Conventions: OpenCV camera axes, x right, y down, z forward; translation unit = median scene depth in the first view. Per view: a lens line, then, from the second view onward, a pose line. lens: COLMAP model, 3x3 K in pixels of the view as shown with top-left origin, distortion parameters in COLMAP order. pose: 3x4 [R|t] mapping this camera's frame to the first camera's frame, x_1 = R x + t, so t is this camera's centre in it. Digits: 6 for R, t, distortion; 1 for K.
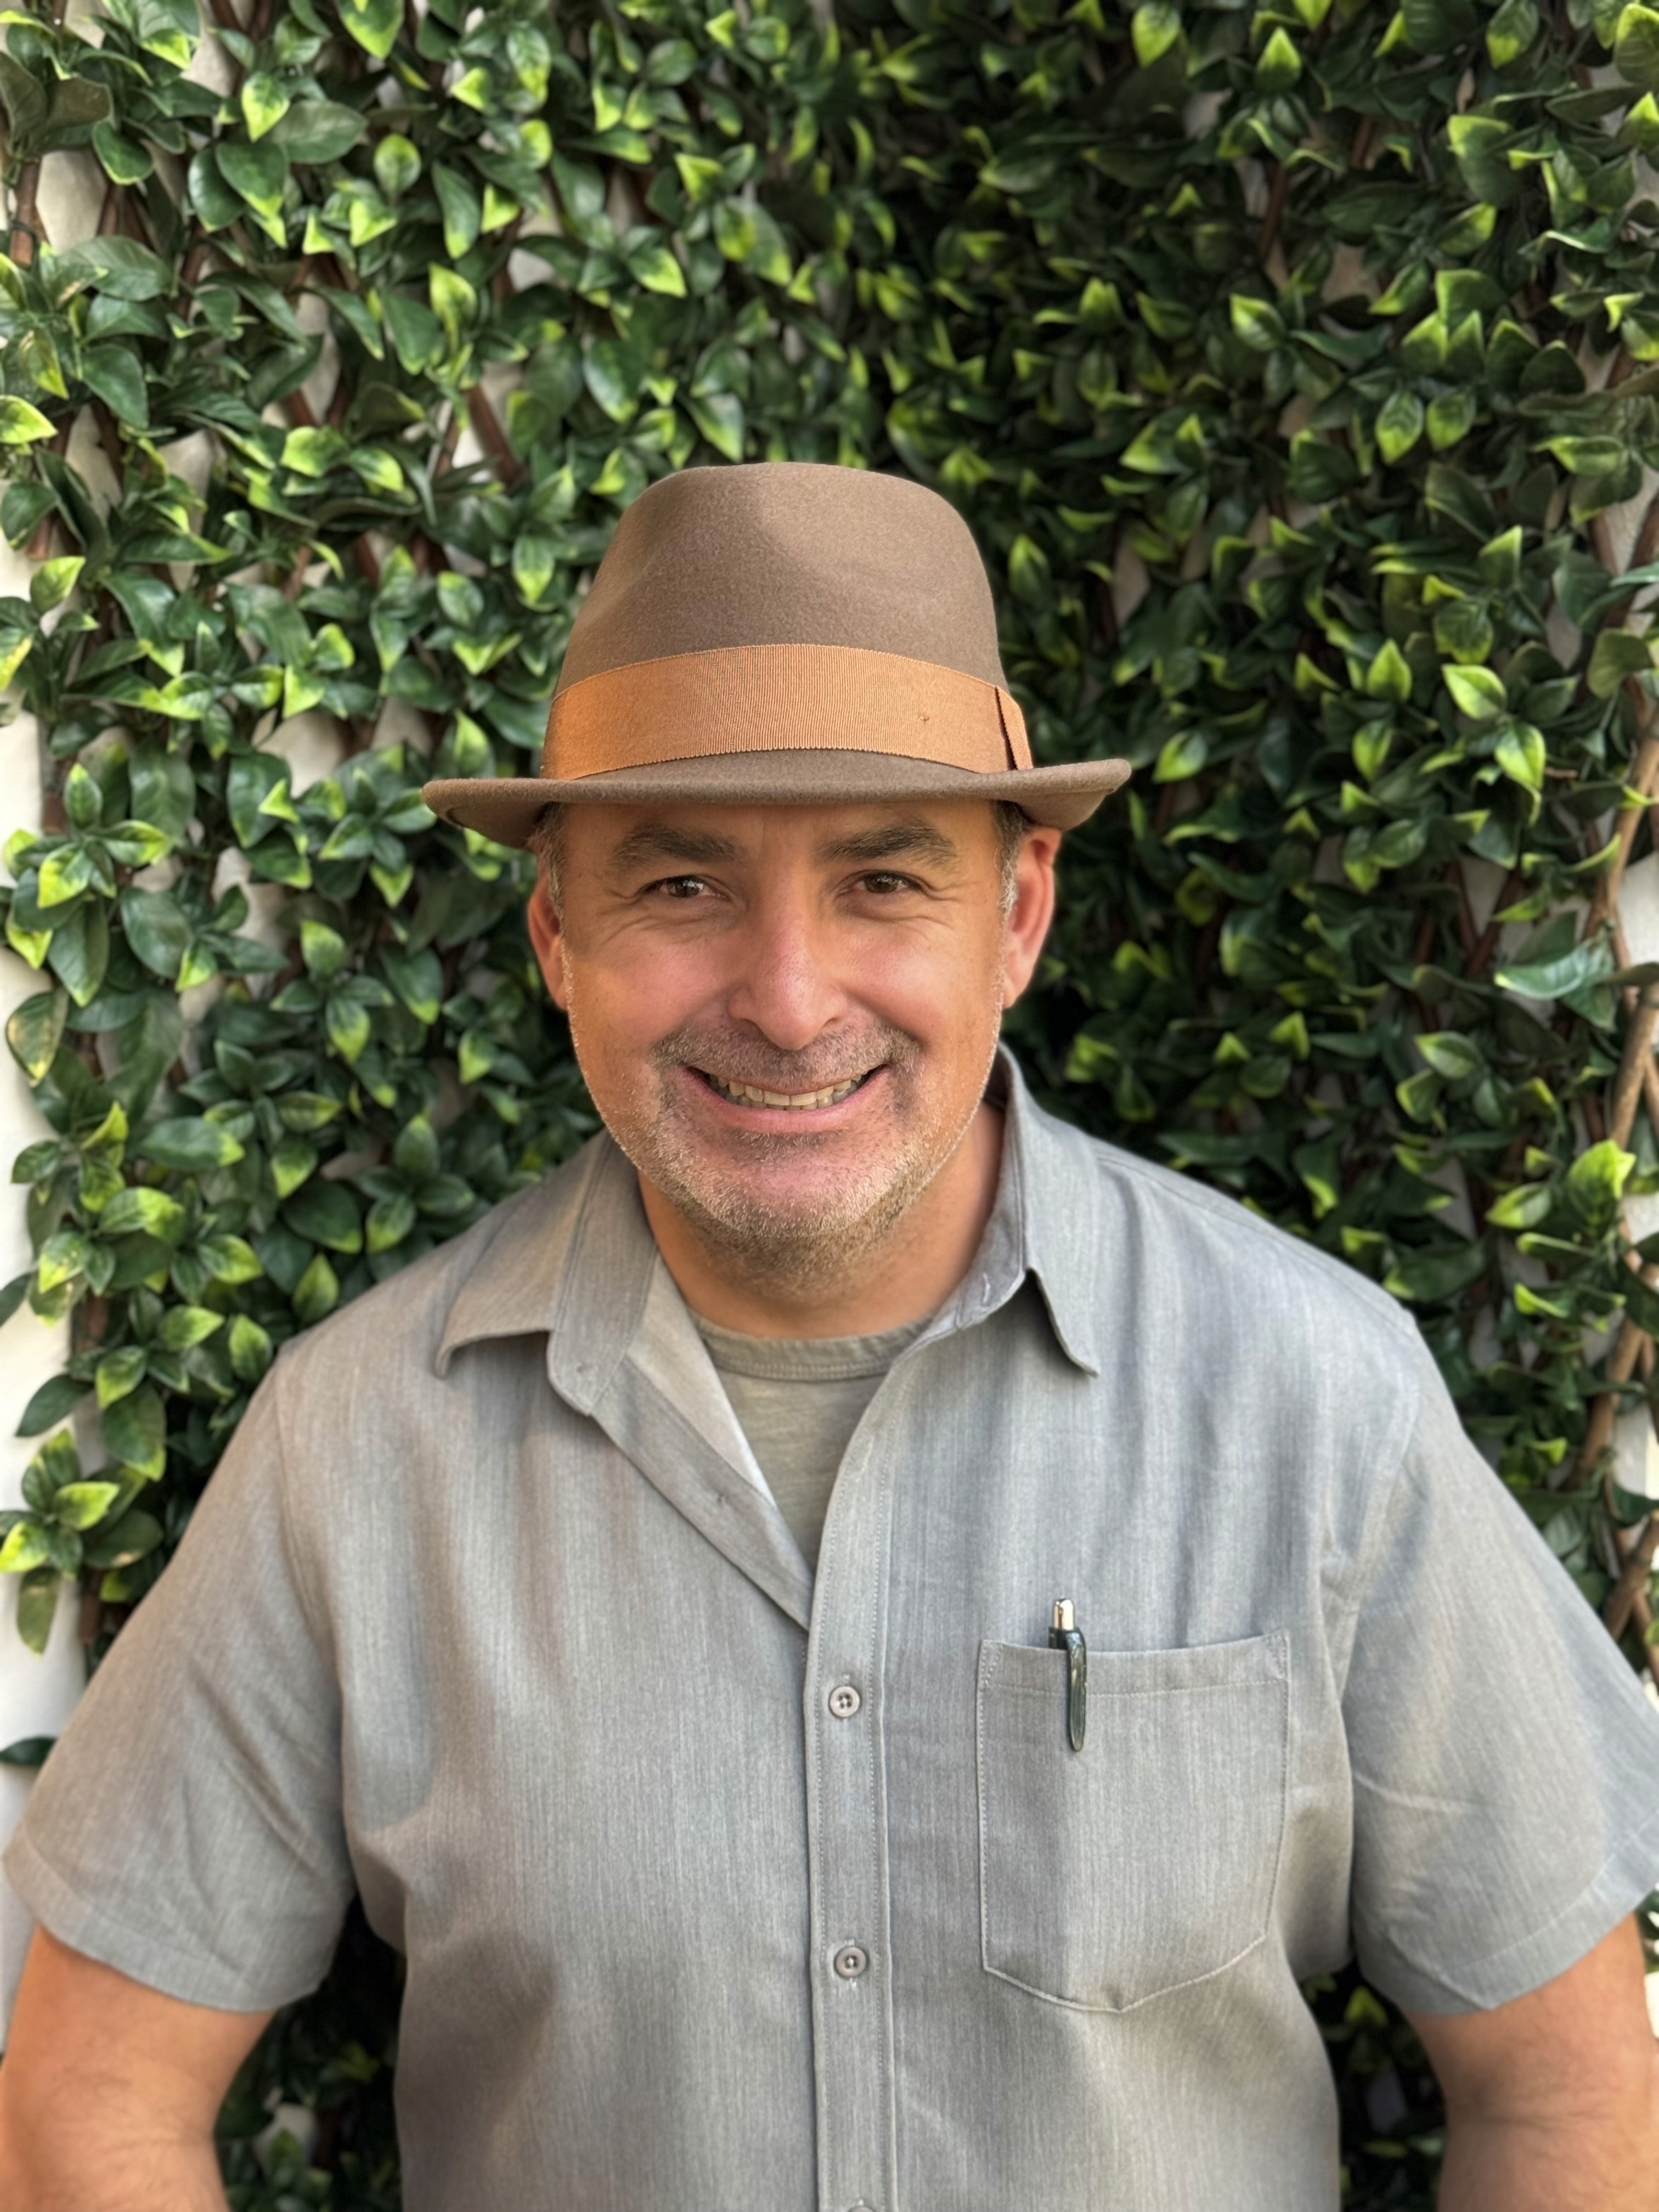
lens RADIAL K [[3075.9, 0, 829.5], [0, 3075.9, 1106.0], [0, 0, 1]] dist [0.213581, -0.514251]
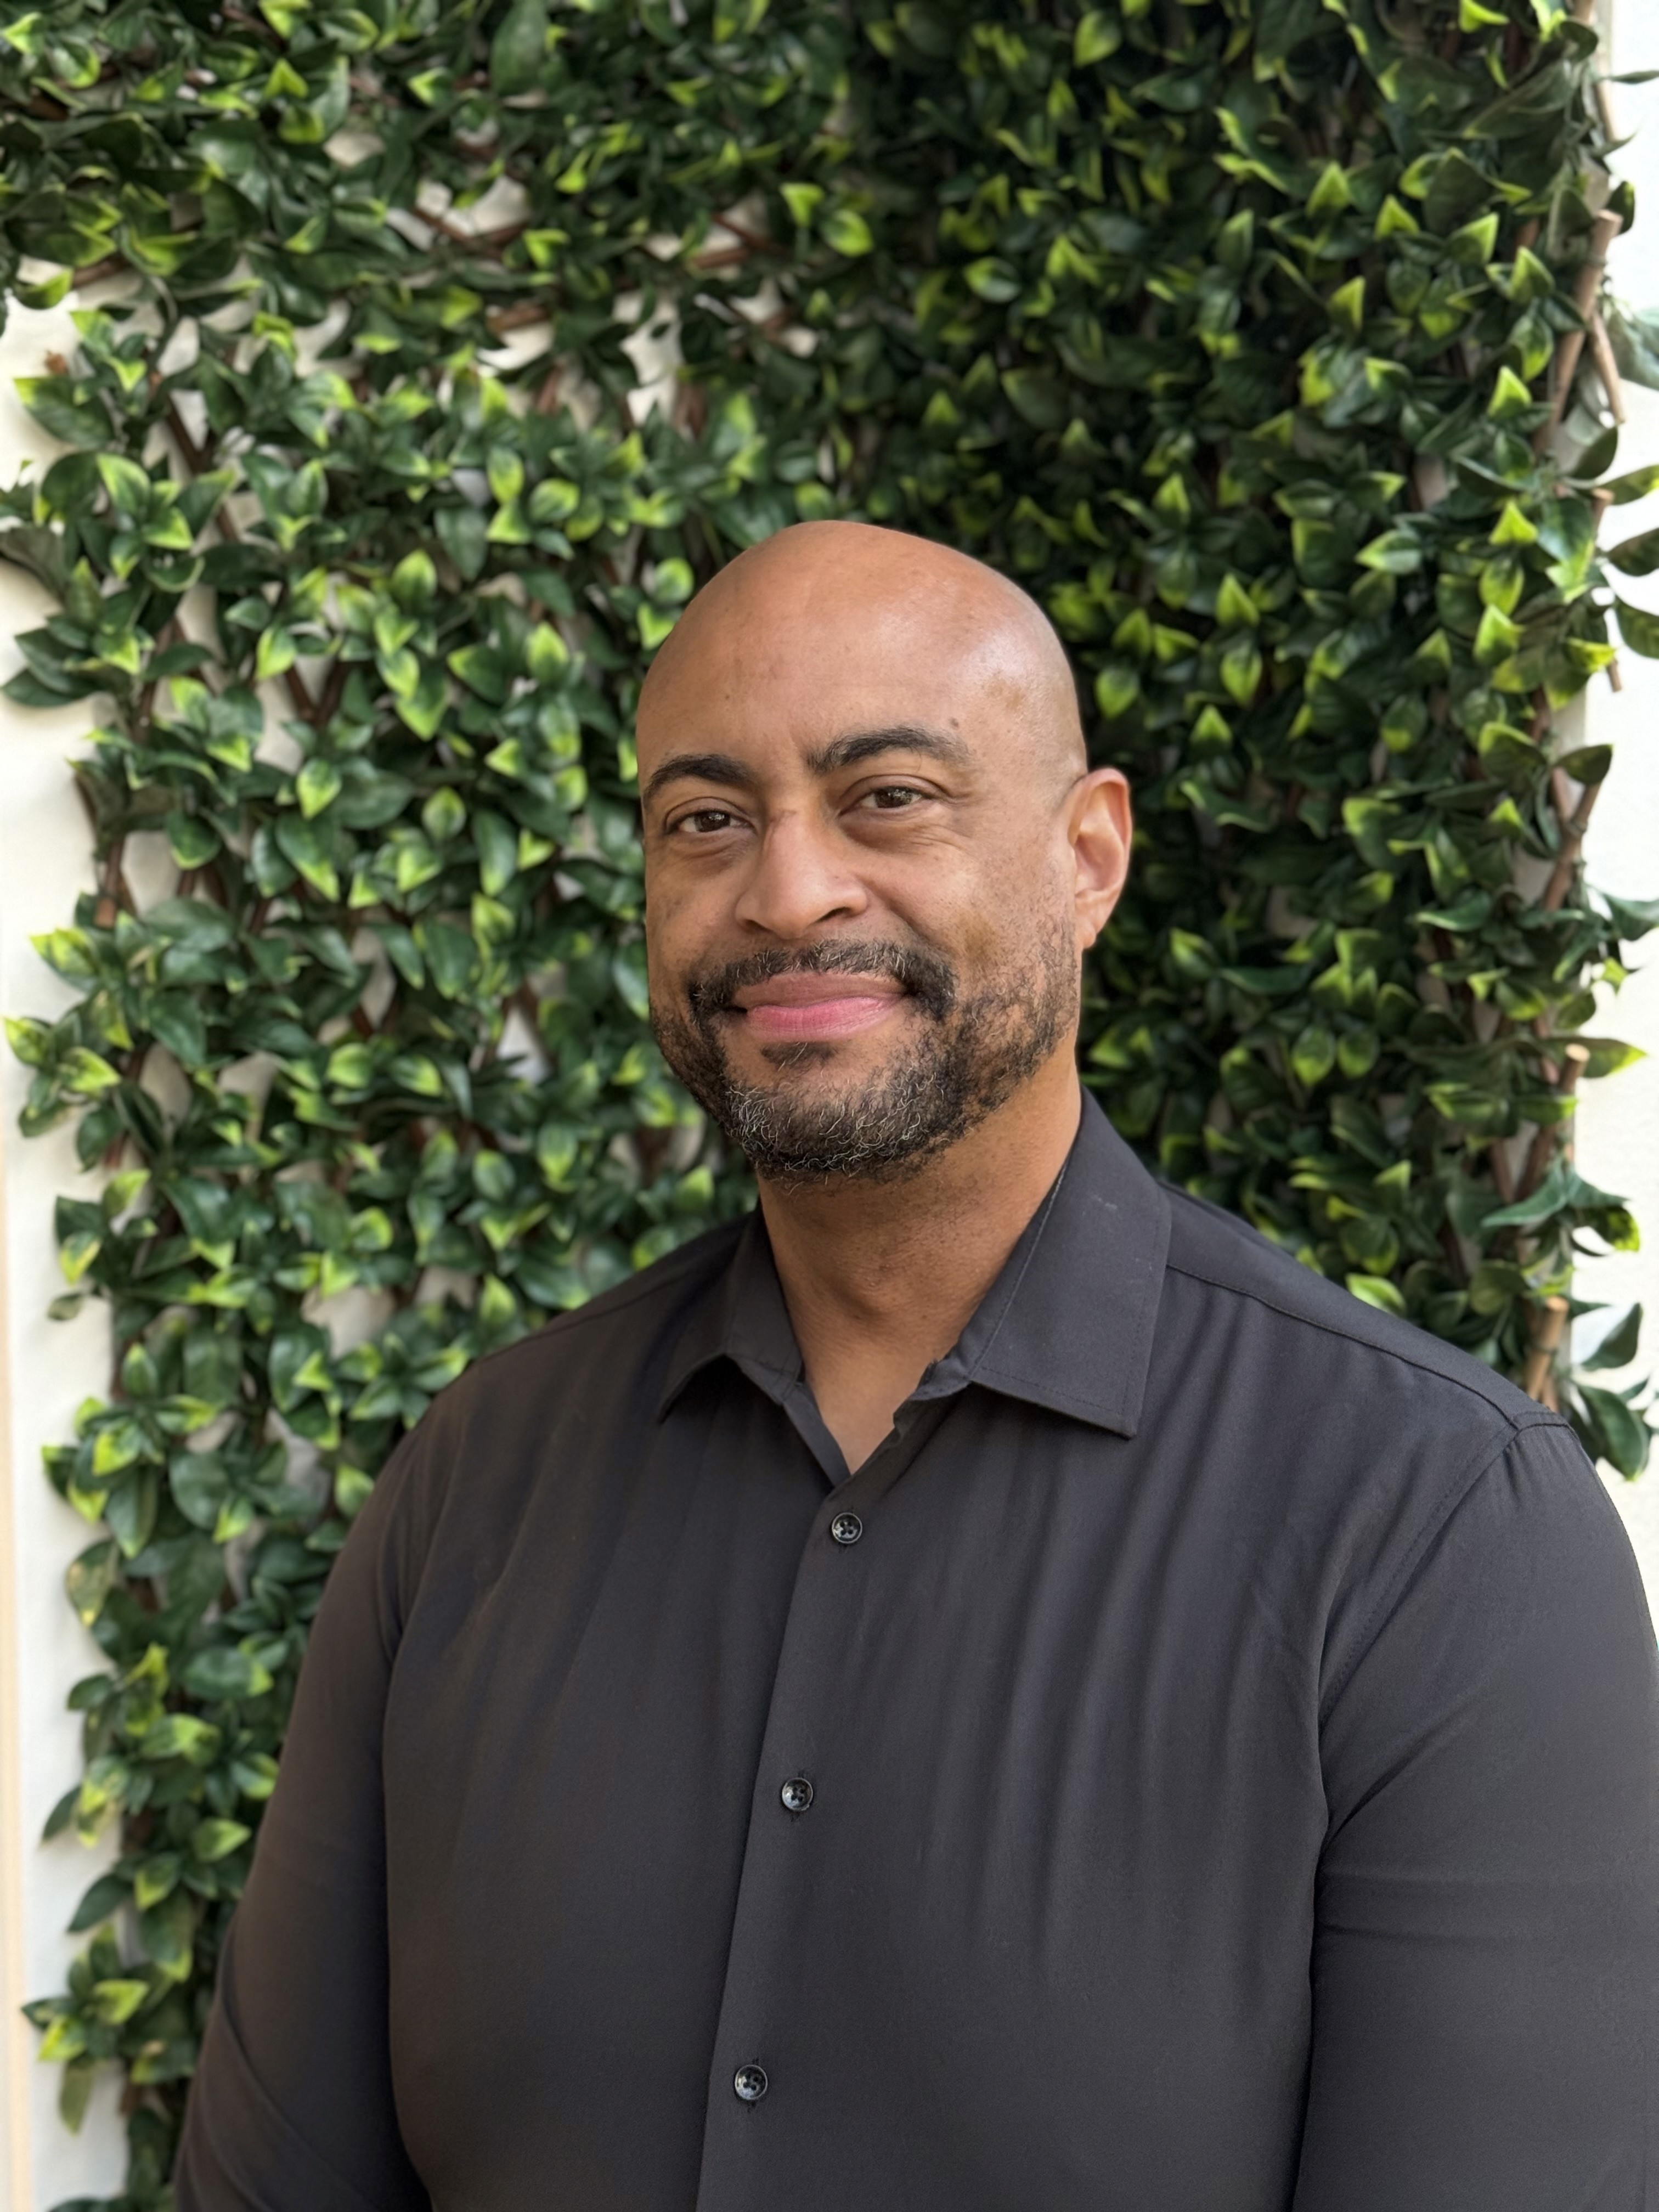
lens RADIAL K [[3075.9, 0, 829.5], [0, 3075.9, 1106.0], [0, 0, 1]] dist [0.213581, -0.514251]
pose [[0.993948, 0.016649, -0.108579, 0.129606], [-0.023815, 0.997598, -0.065041, -0.123090], [0.107236, 0.067233, 0.991958, -0.112083]]
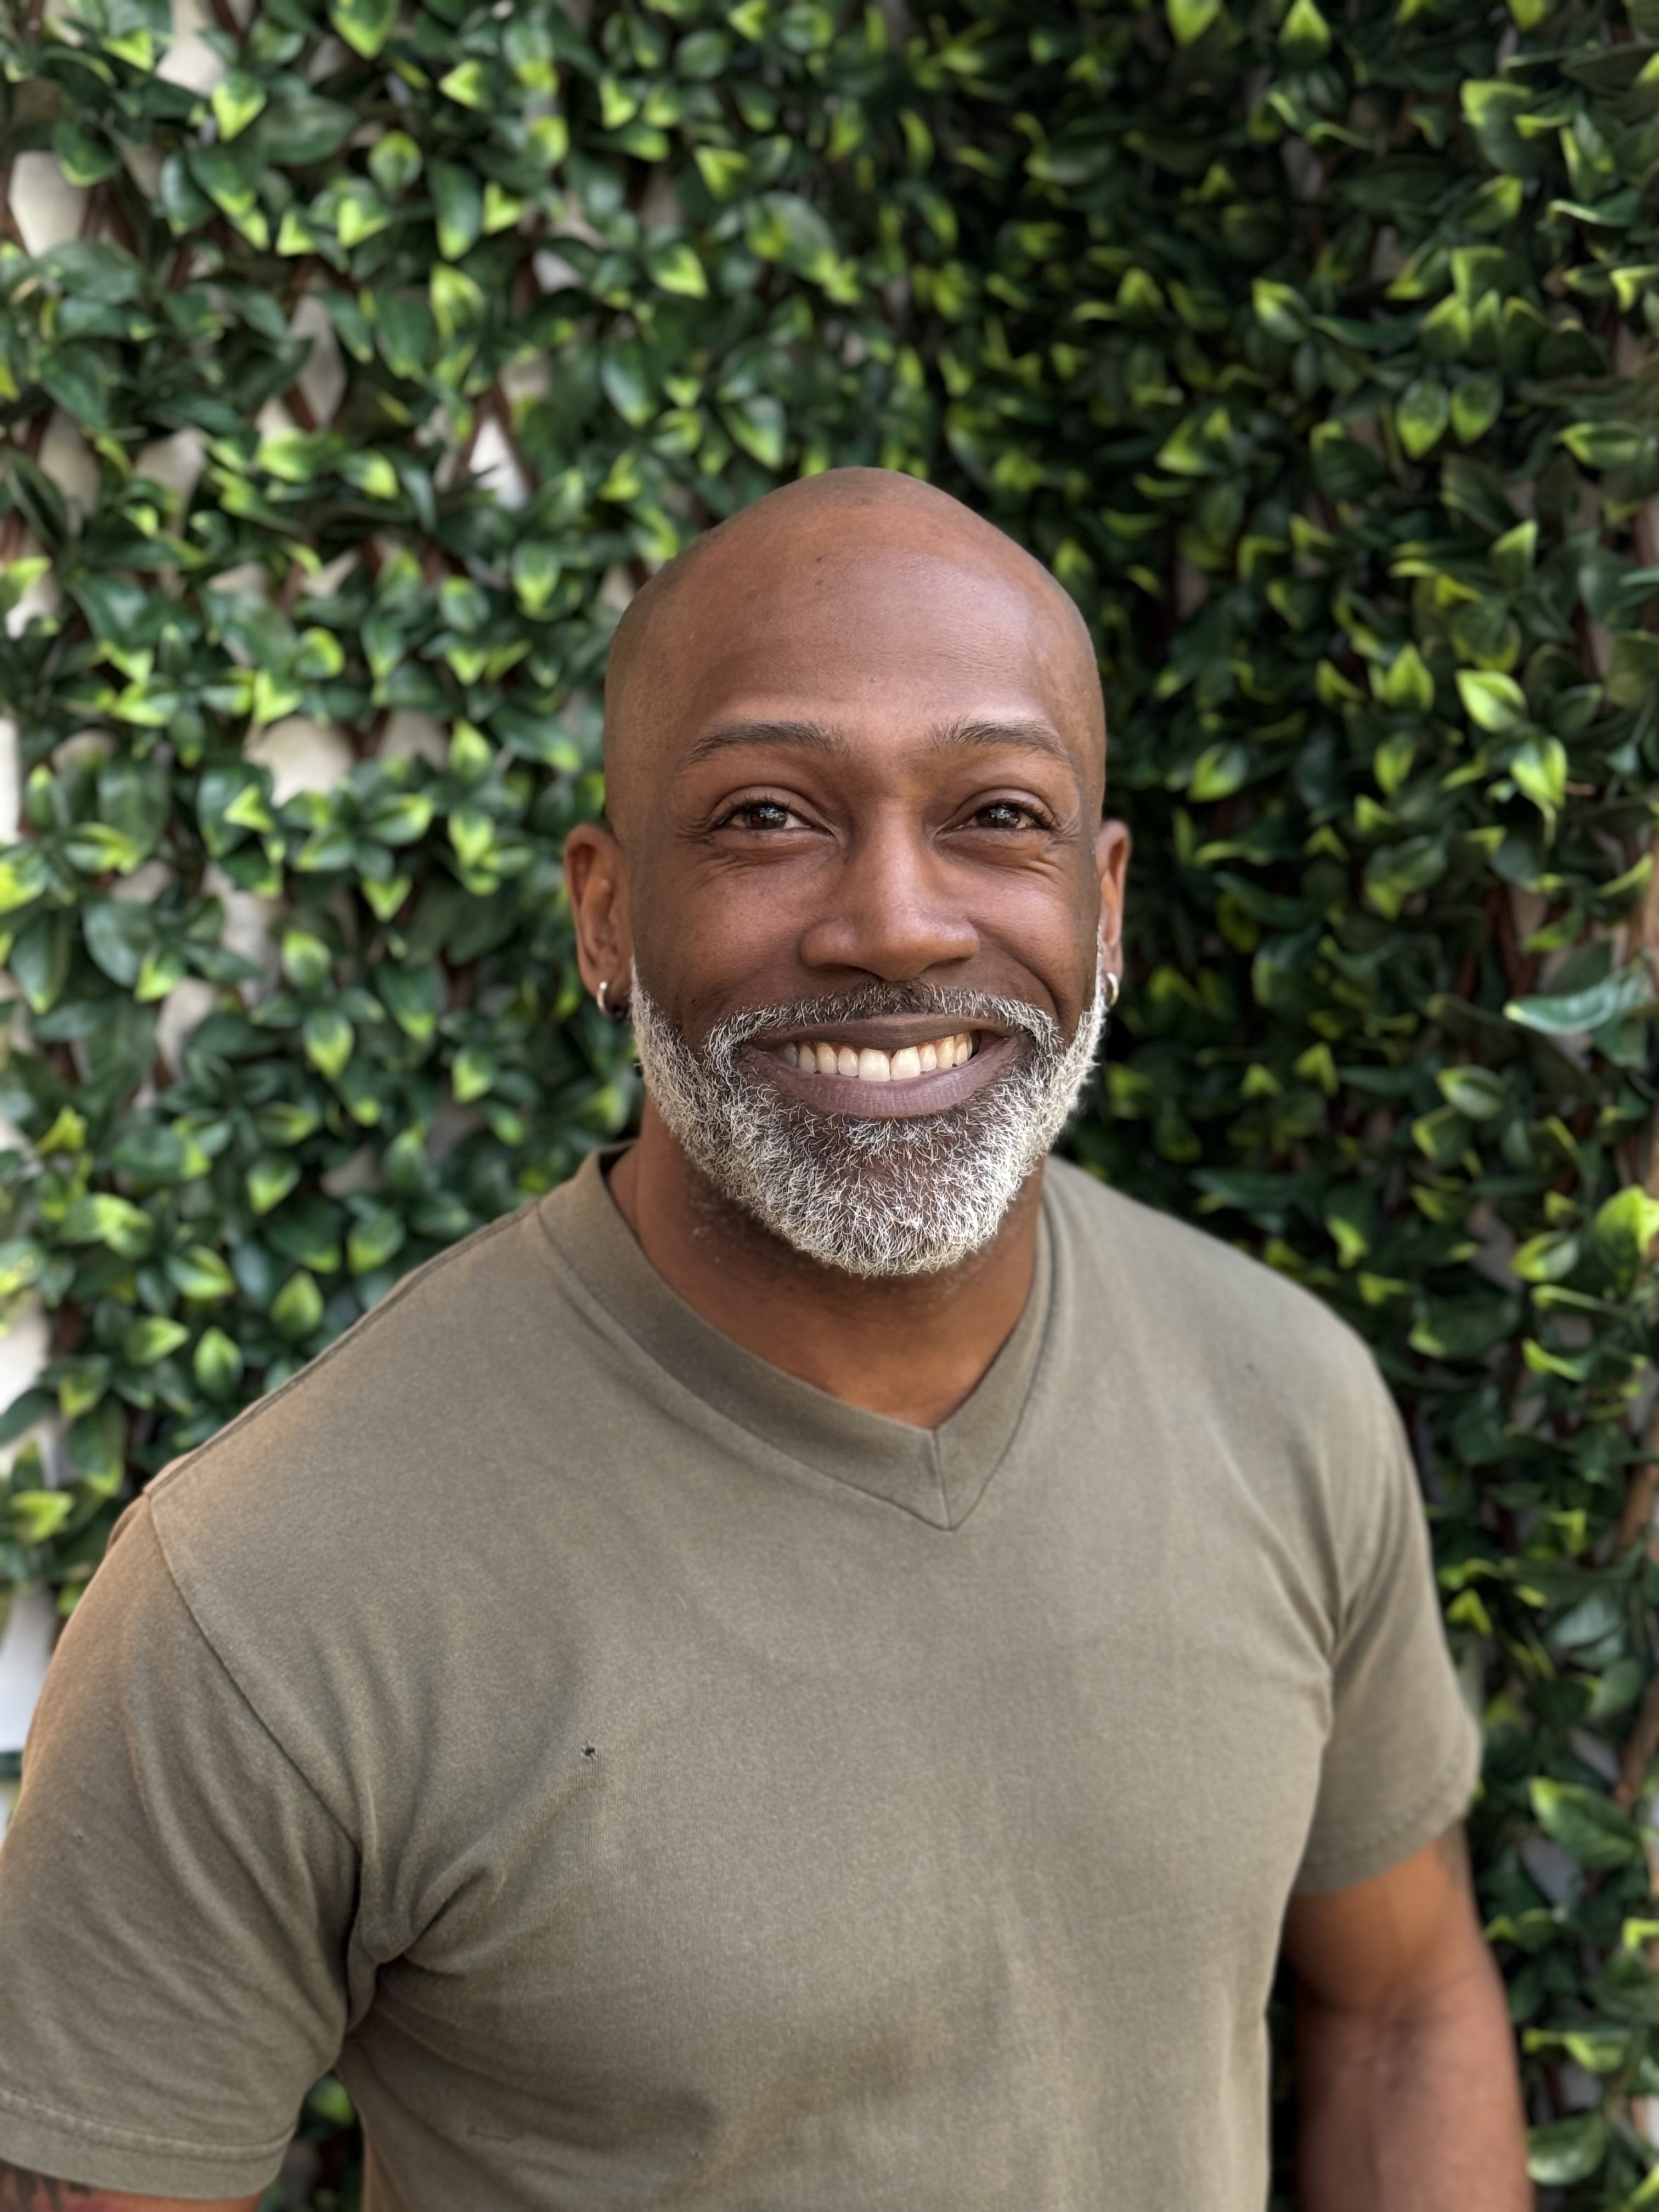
lens RADIAL K [[3075.9, 0, 829.5], [0, 3075.9, 1106.0], [0, 0, 1]] dist [0.213581, -0.514251]
pose [[0.989024, 0.022066, -0.146099, 0.146611], [-0.024263, 0.999617, -0.013273, 0.004597], [0.145750, 0.016672, 0.989181, 0.053571]]
